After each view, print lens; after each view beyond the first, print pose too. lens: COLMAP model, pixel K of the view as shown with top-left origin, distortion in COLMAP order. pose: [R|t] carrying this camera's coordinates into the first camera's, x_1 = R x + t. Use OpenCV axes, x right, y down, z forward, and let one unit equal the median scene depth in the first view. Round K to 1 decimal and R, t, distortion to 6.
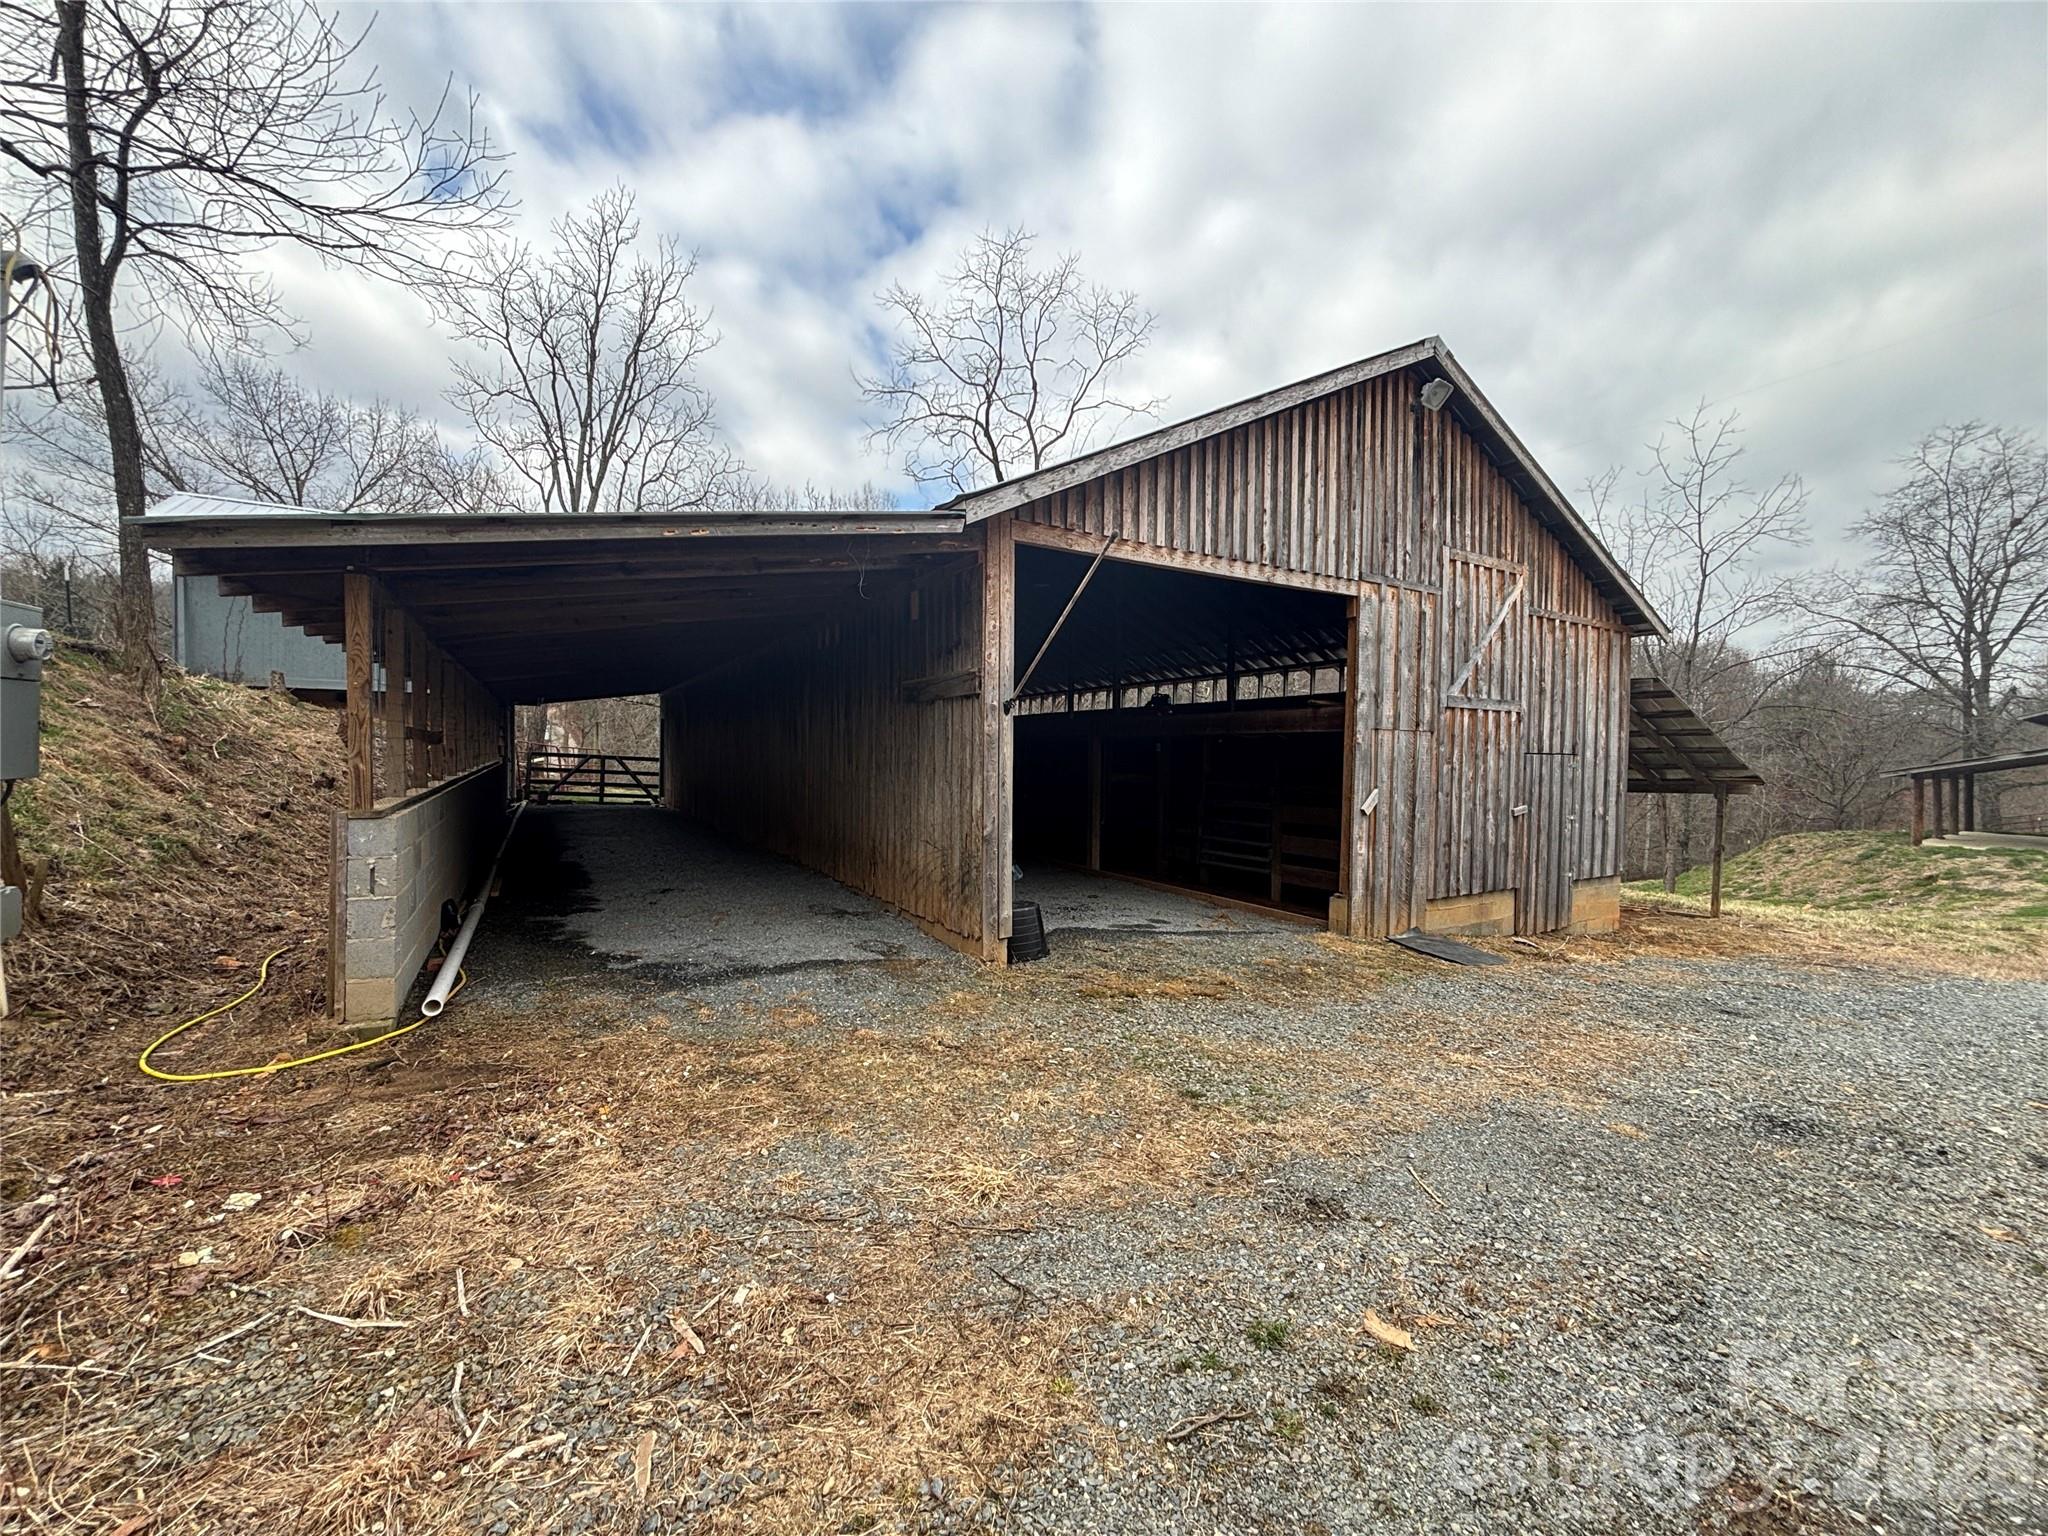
lens RADIAL K [[818.3, 0, 1024.5], [0, 818.3, 772.6], [0, 0, 1]] dist [0.003380, -0.003264]
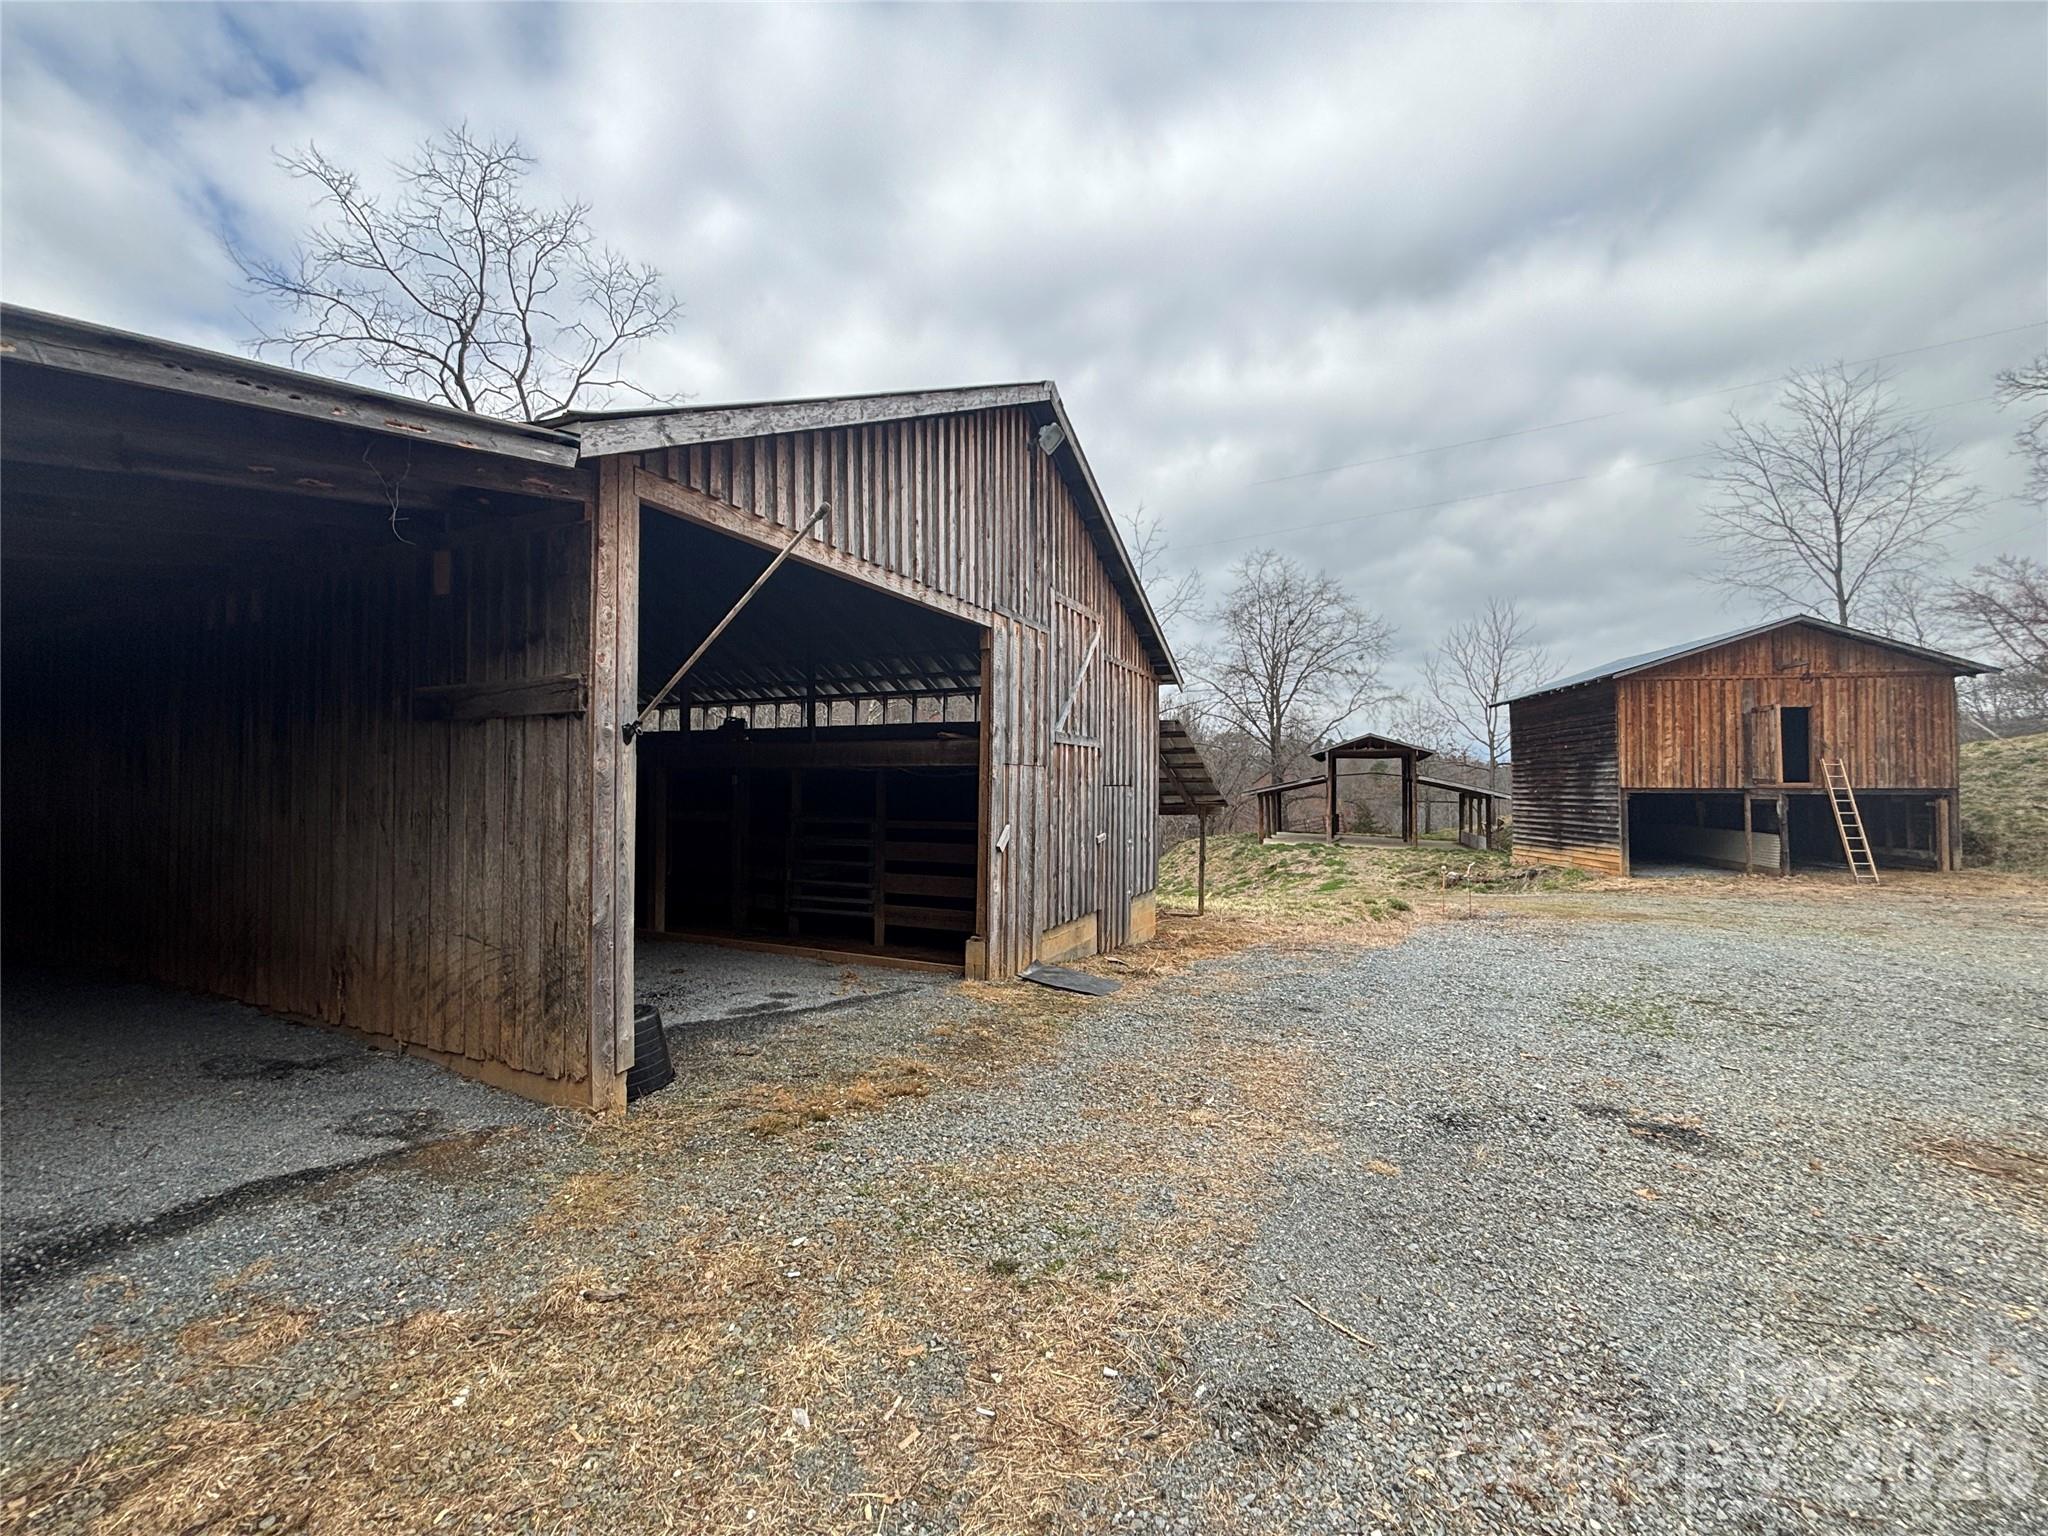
lens RADIAL K [[818.3, 0, 1022.5], [0, 818.3, 771.0], [0, 0, 1]] dist [0.003380, -0.003264]
pose [[0.834737, -0.000258, 0.550648, -0.089713], [0.018886, 0.999425, -0.028161, -0.016229], [-0.550324, 0.033907, 0.834262, 0.170530]]
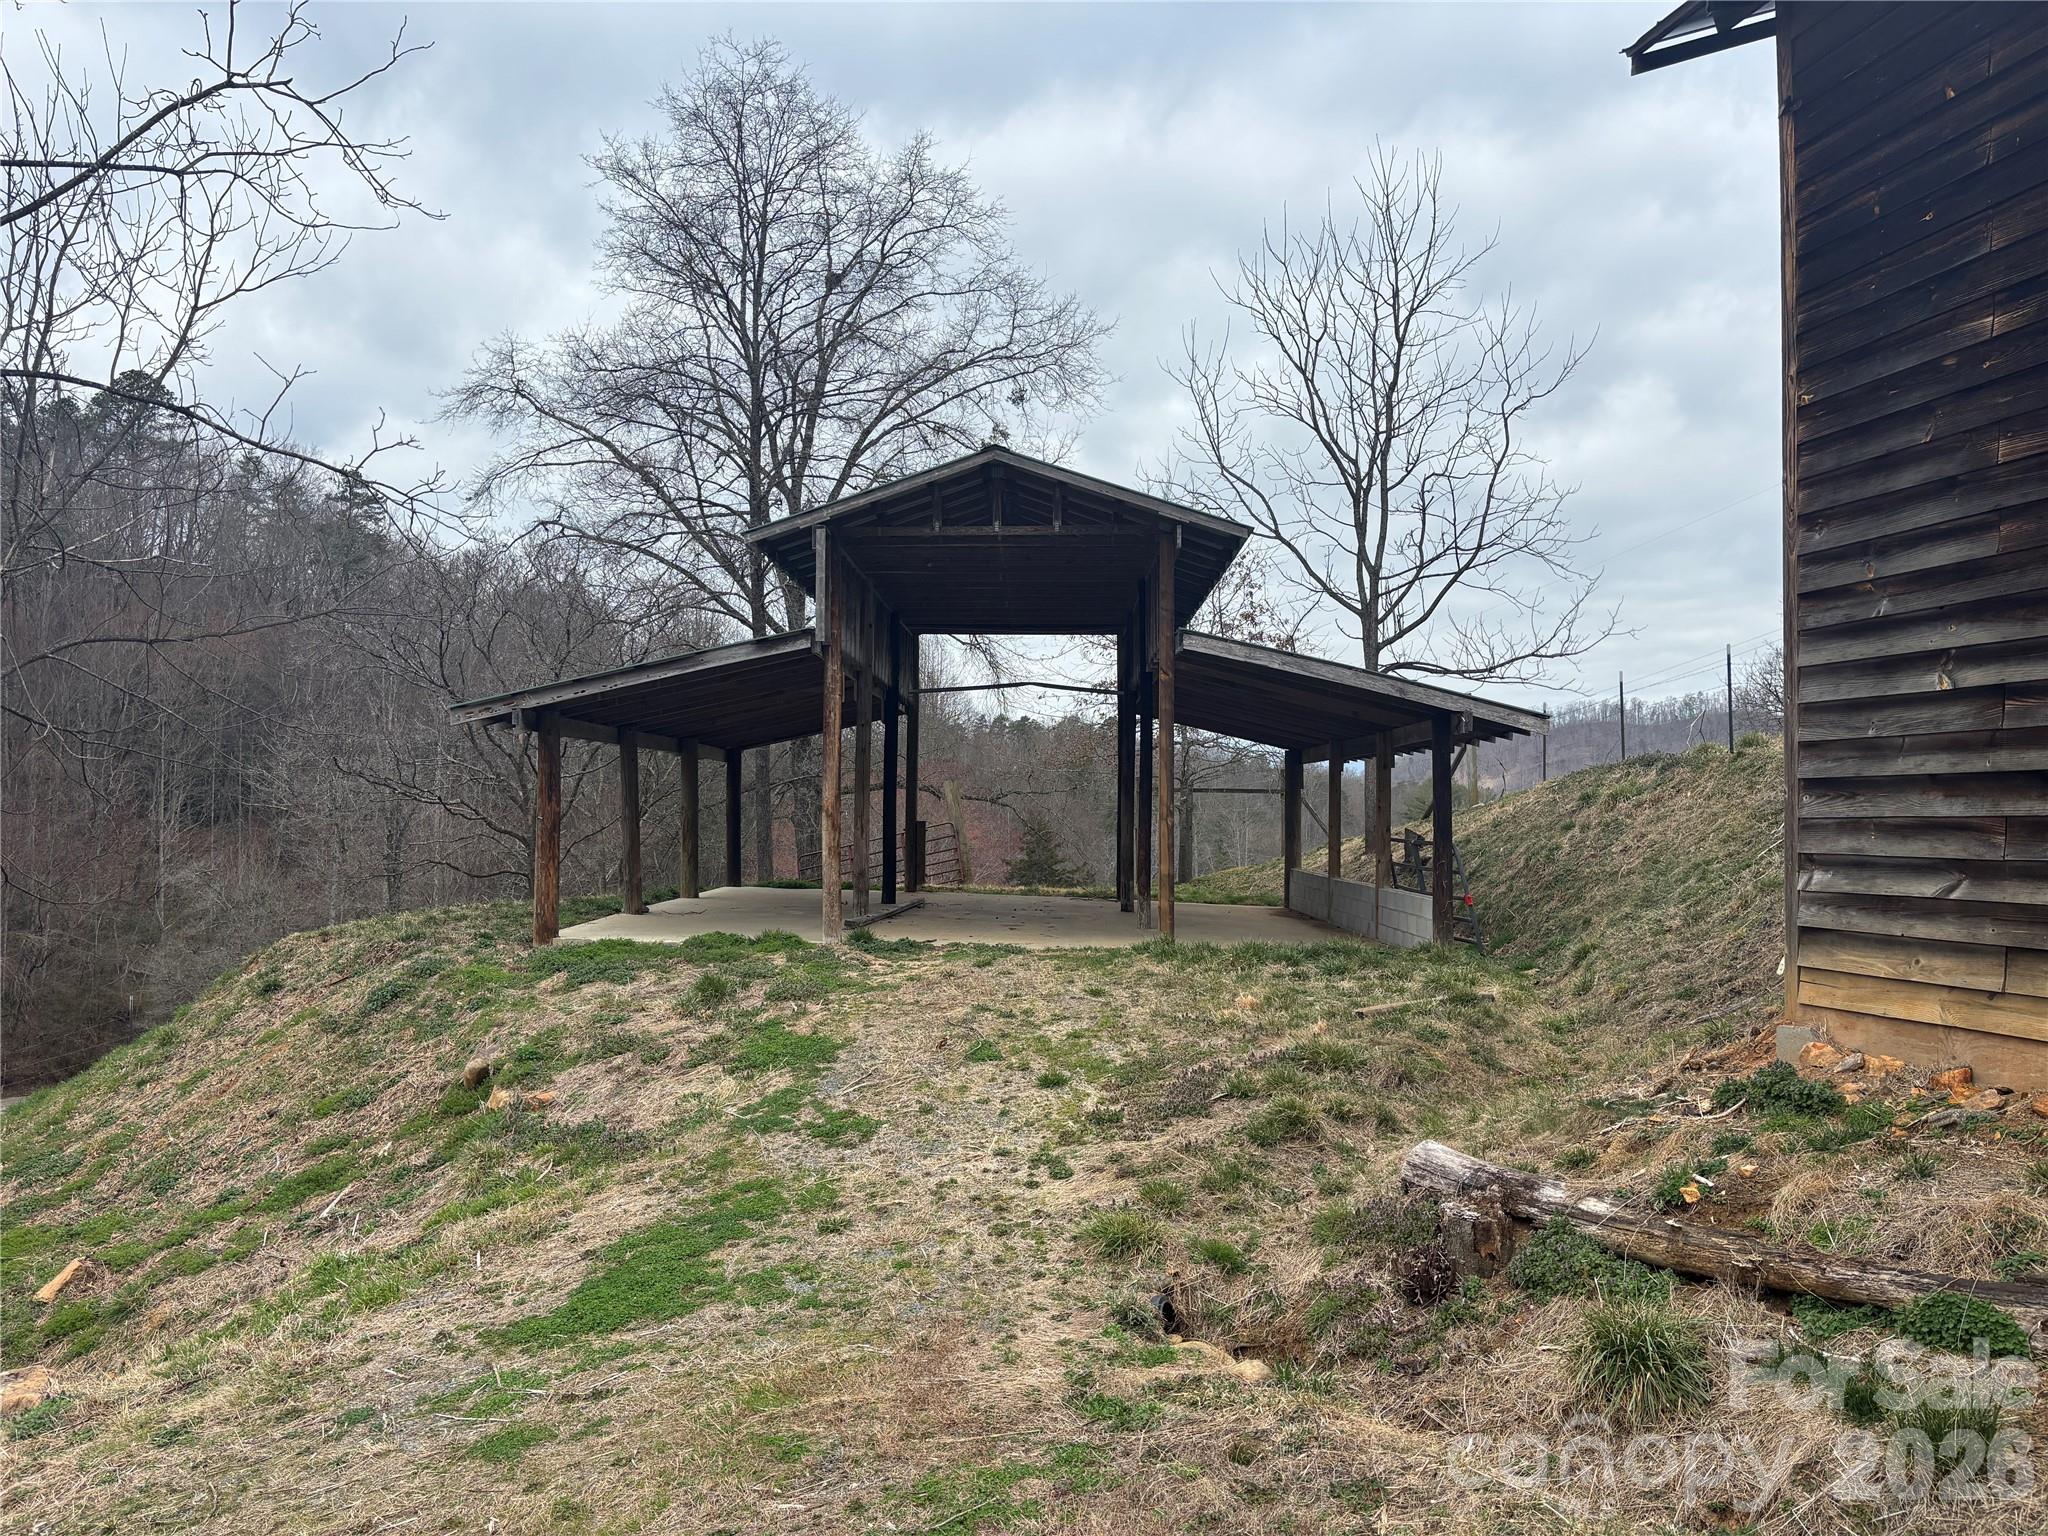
lens RADIAL K [[1536.8, 0, 1025.8], [0, 1536.8, 769.6], [0, 0, 1]] dist [0.047831, -0.048821]
pose [[0.584795, 0.011164, 0.811104, 2.473750], [0.017837, 0.999487, -0.026617, 0.143761], [-0.810985, 0.030033, 0.584296, 1.746288]]
